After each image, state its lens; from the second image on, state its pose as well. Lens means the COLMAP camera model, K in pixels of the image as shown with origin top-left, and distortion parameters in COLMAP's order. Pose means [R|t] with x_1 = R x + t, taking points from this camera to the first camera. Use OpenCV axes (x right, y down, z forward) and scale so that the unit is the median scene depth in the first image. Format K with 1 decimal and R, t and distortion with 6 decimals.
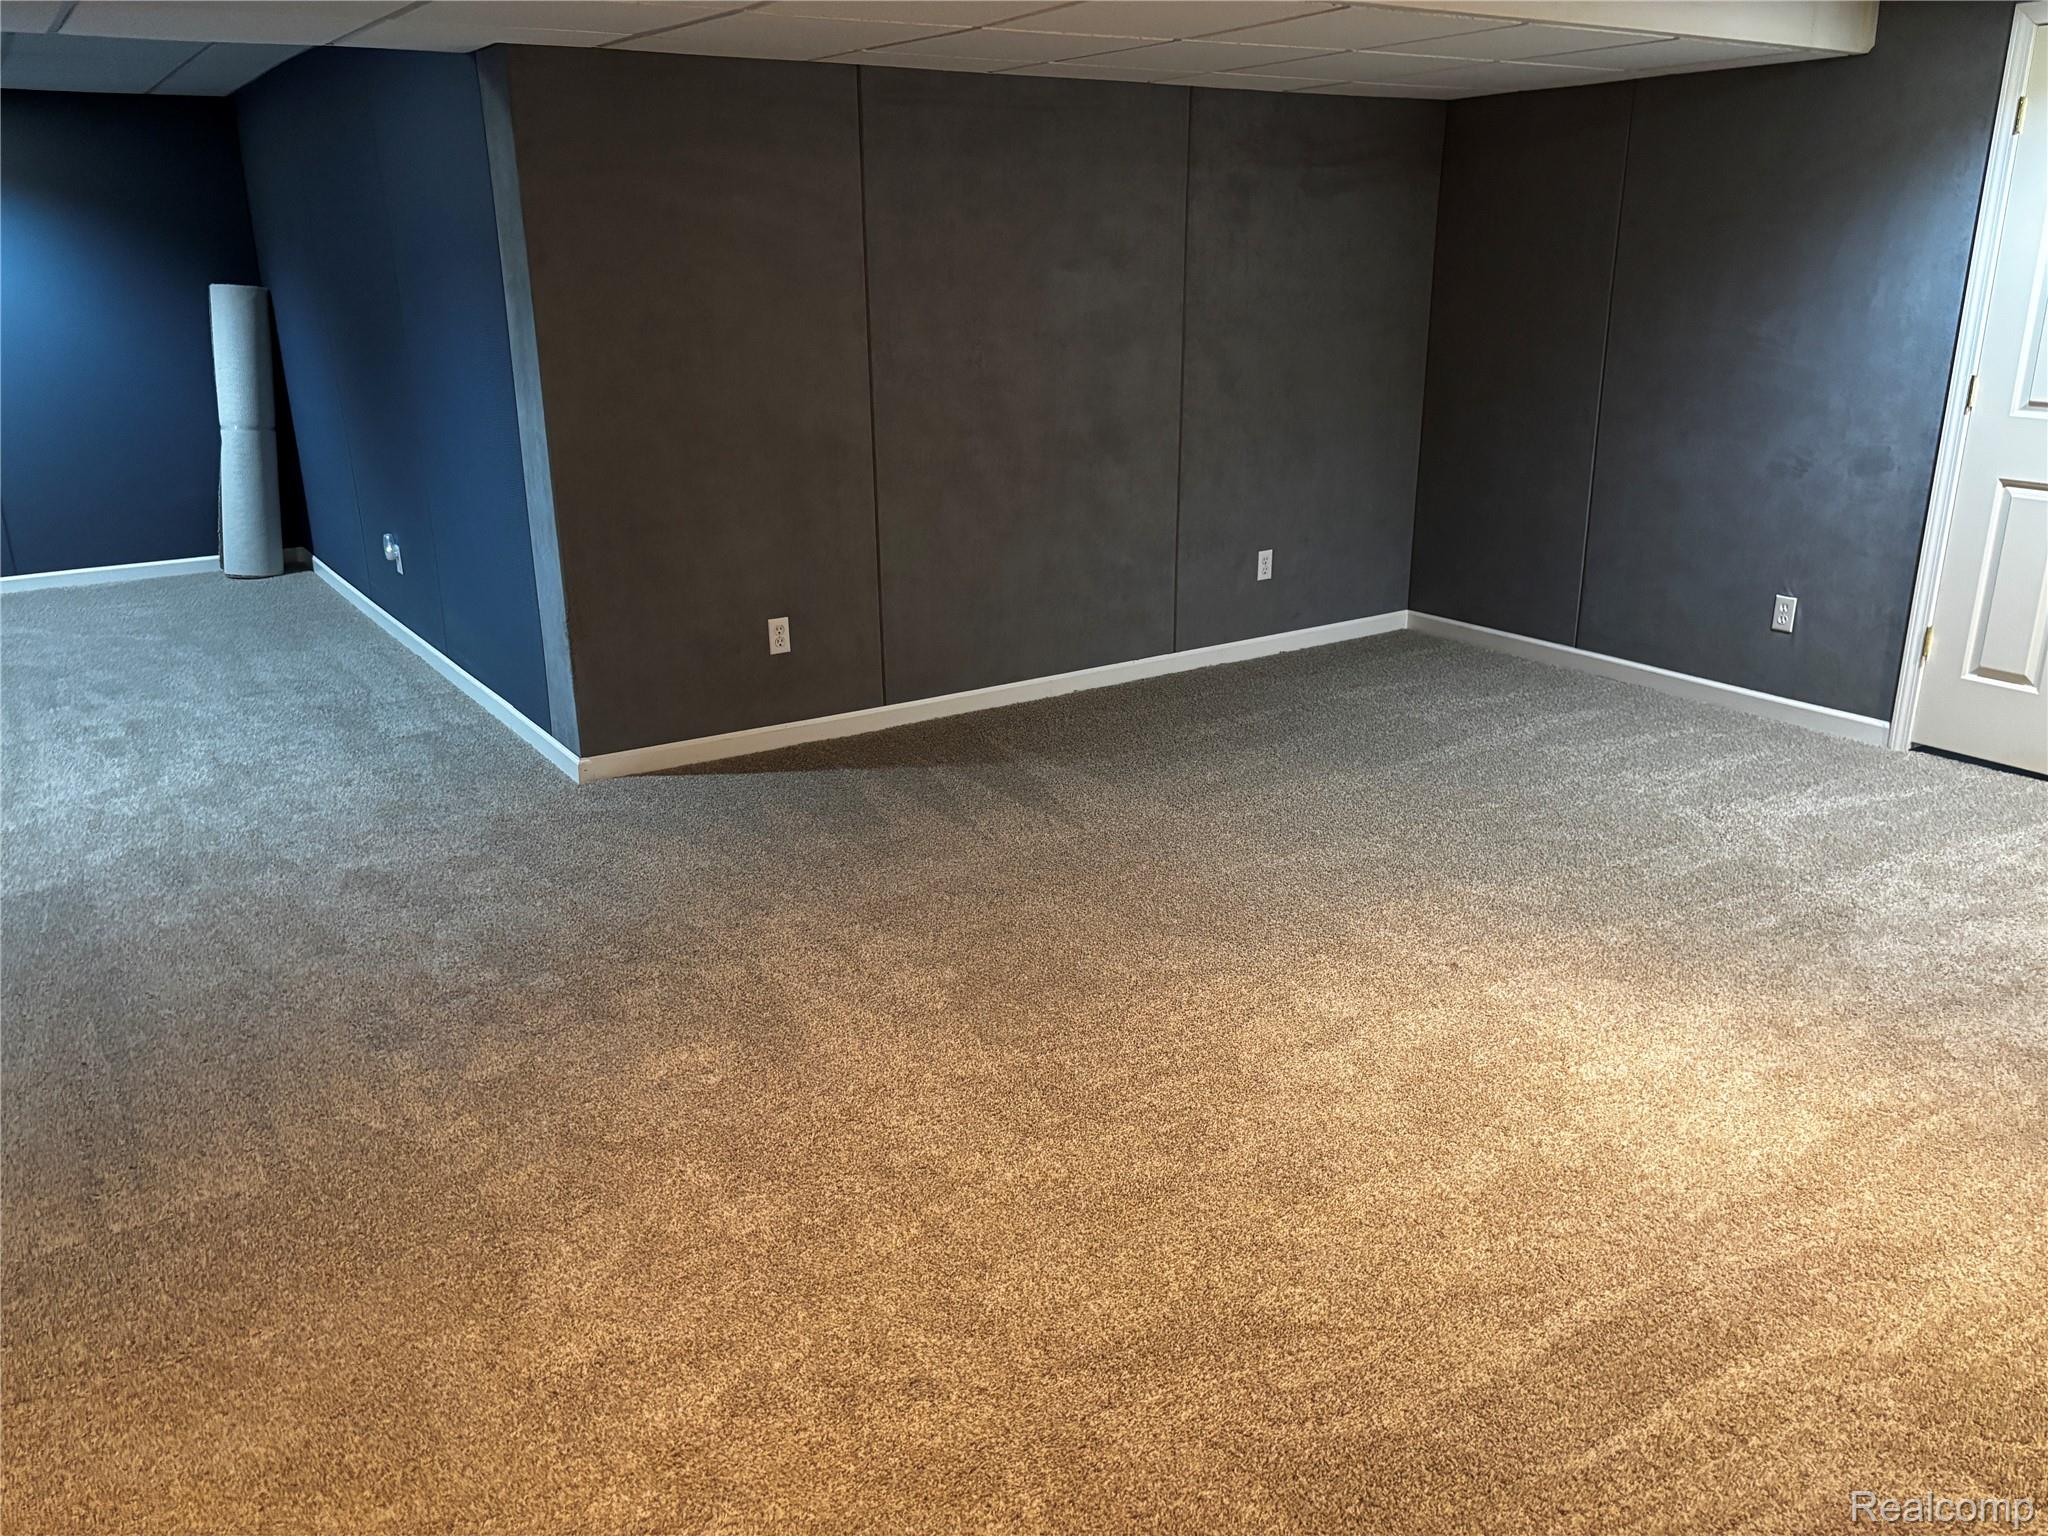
lens RADIAL K [[1561.0, 0, 1024.0], [0, 1561.0, 768.0], [0, 0, 1]] dist [0.035994, -0.042870]
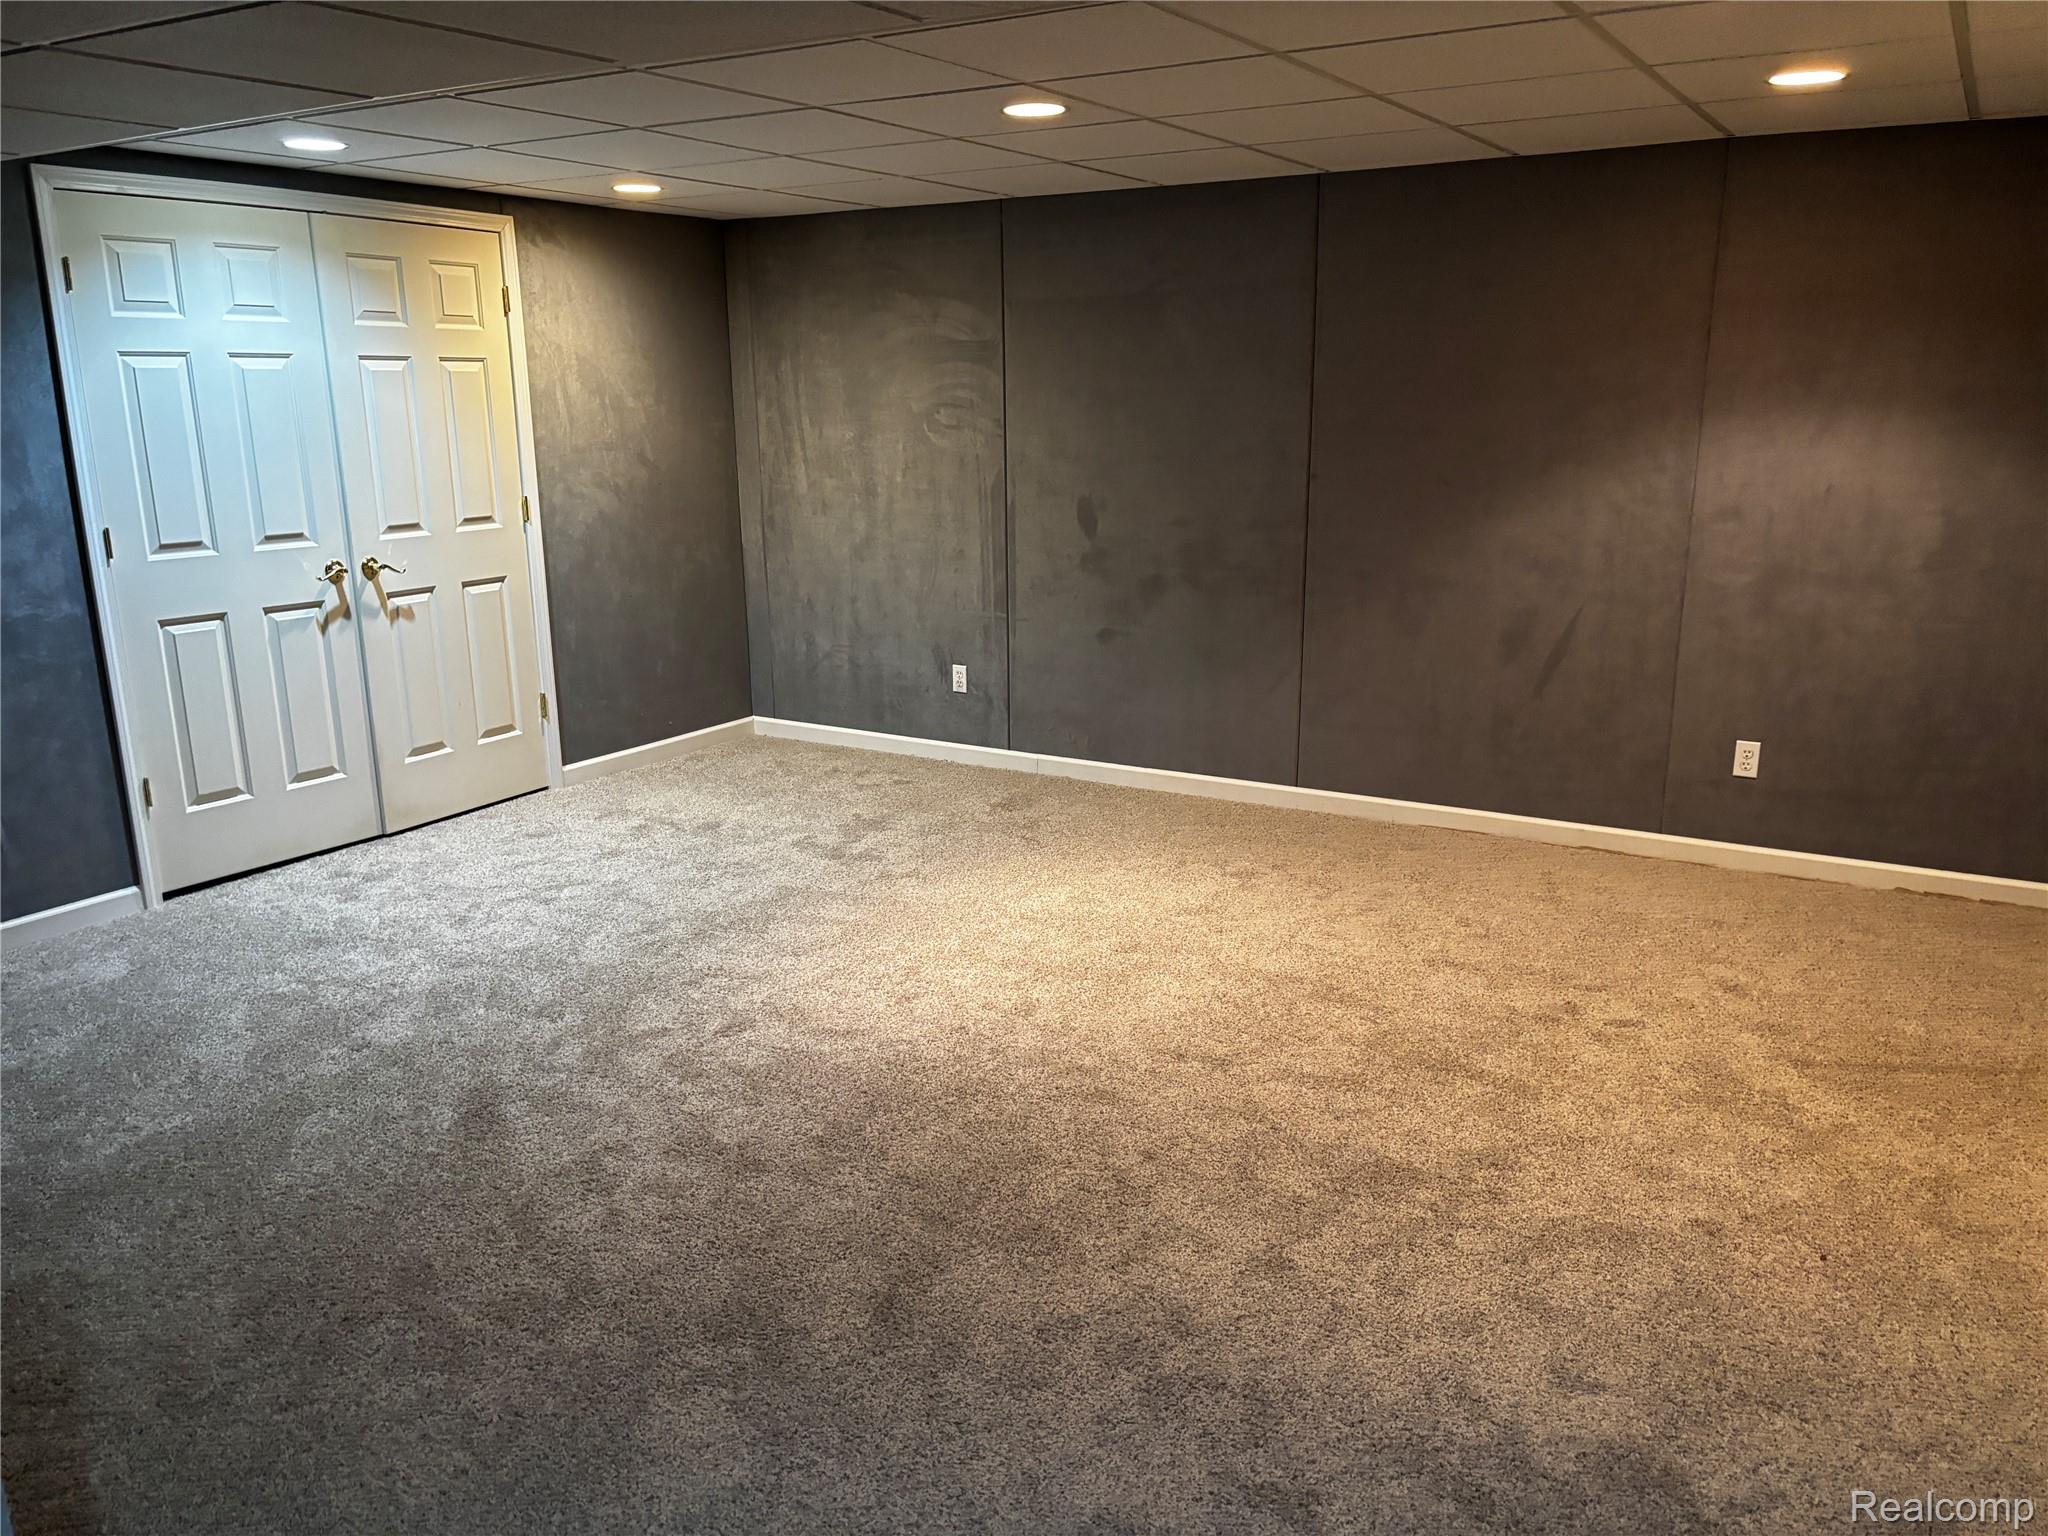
lens RADIAL K [[1561.0, 0, 1024.0], [0, 1561.0, 768.0], [0, 0, 1]] dist [0.035994, -0.042870]
pose [[-0.426466, -0.207968, 0.880270, -0.537490], [0.296527, 0.887279, 0.353283, -0.286553], [-0.854516, 0.411687, -0.316727, 0.857381]]
